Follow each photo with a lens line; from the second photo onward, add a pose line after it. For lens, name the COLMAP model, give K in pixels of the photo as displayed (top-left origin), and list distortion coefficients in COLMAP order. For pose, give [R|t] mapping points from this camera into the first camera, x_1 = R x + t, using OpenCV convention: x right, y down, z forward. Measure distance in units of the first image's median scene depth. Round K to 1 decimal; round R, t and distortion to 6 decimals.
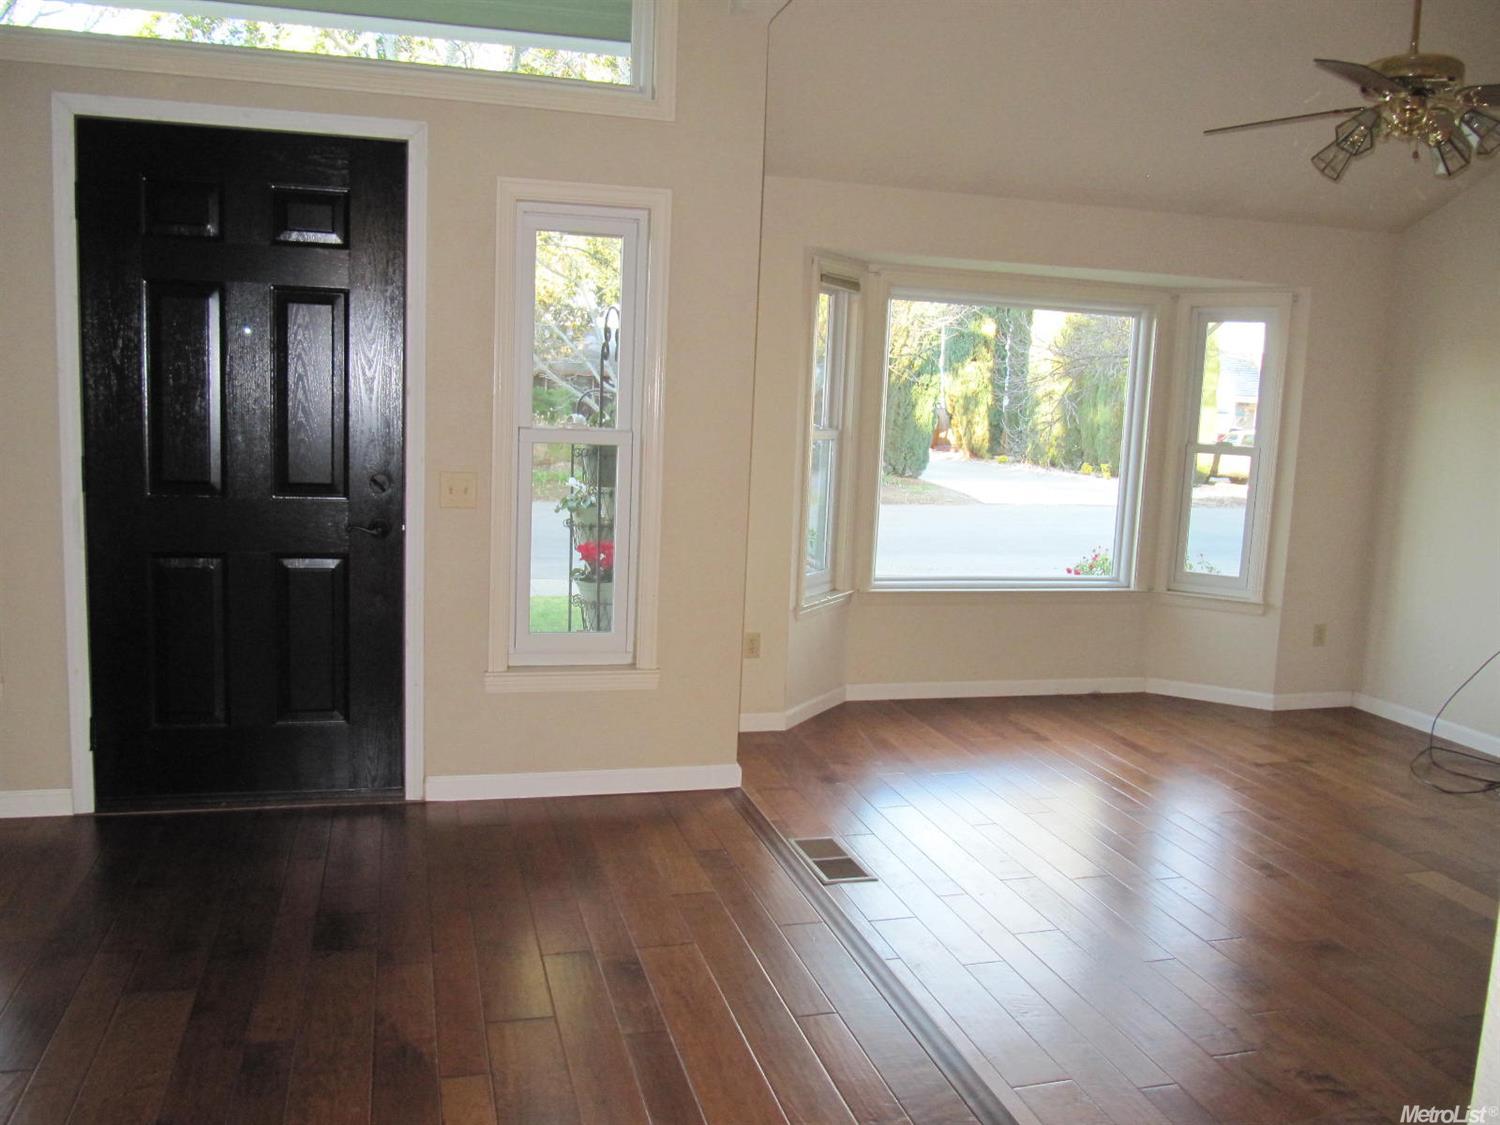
lens RADIAL K [[1221.3, 0, 750.0], [0, 1221.3, 562.5], [0, 0, 1]] dist [-0.058206, 0.012788]
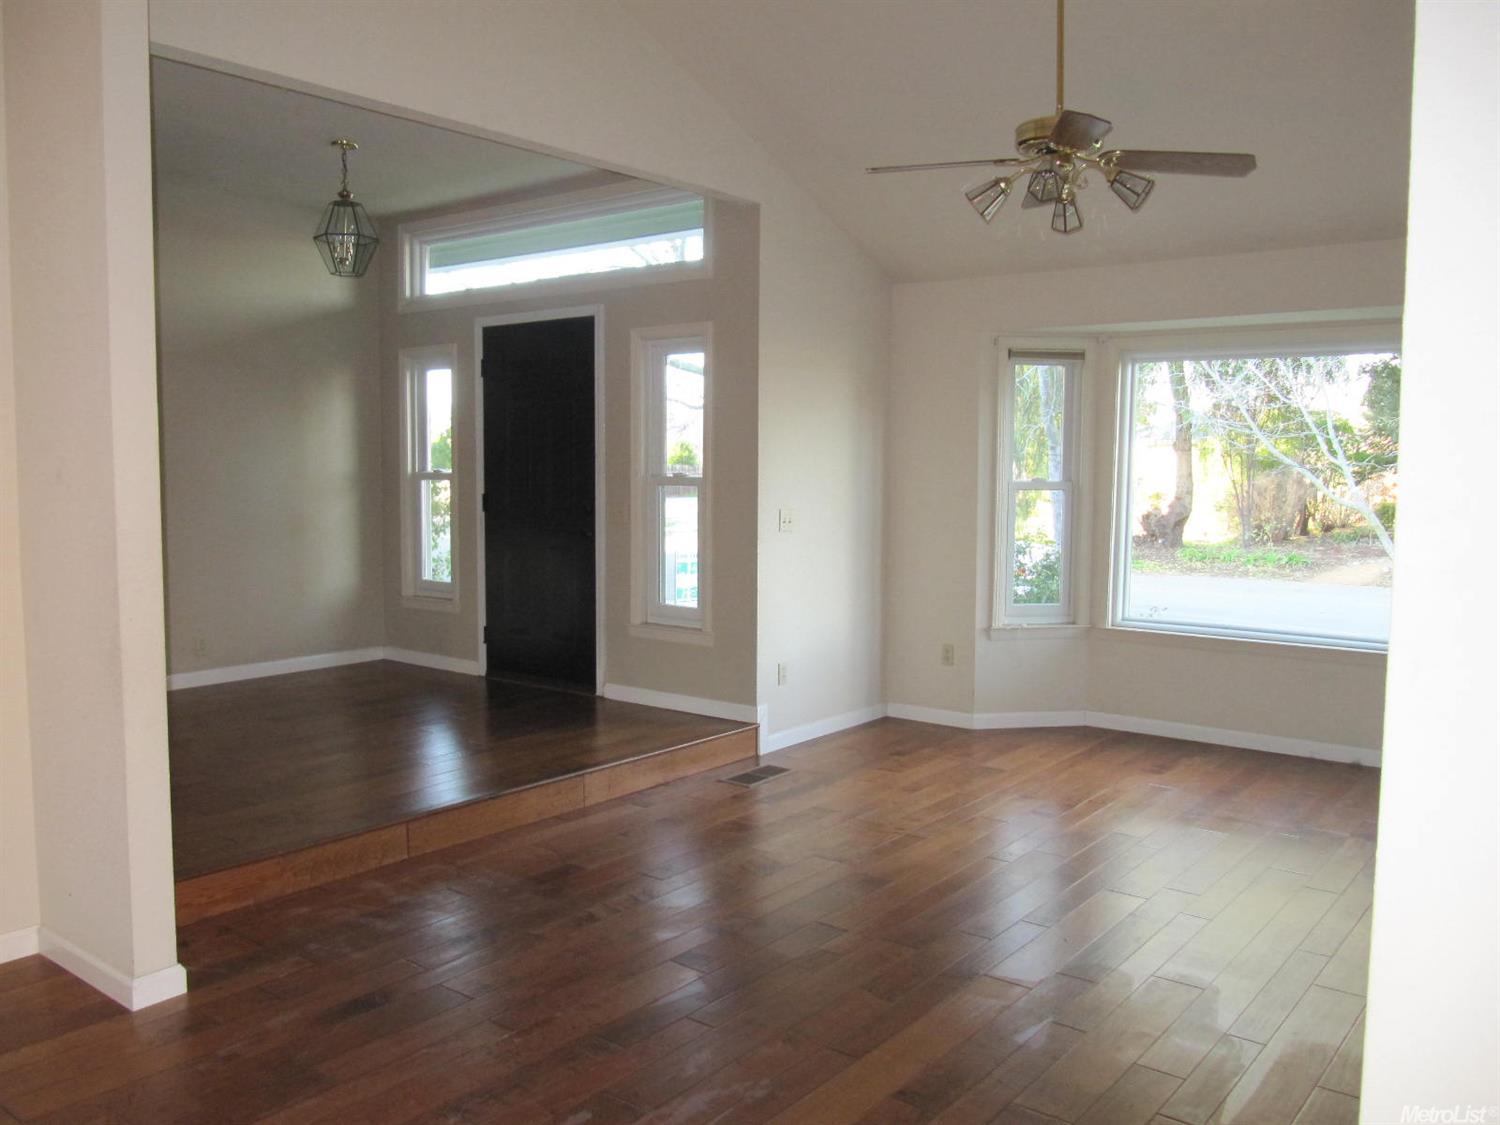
lens RADIAL K [[1221.3, 0, 750.0], [0, 1221.3, 562.5], [0, 0, 1]] dist [-0.058206, 0.012788]
pose [[0.591287, 0.027762, -0.805983, 1.223411], [-0.094587, 0.994897, -0.035122, 0.051365], [0.800895, 0.097003, 0.590896, 0.143710]]
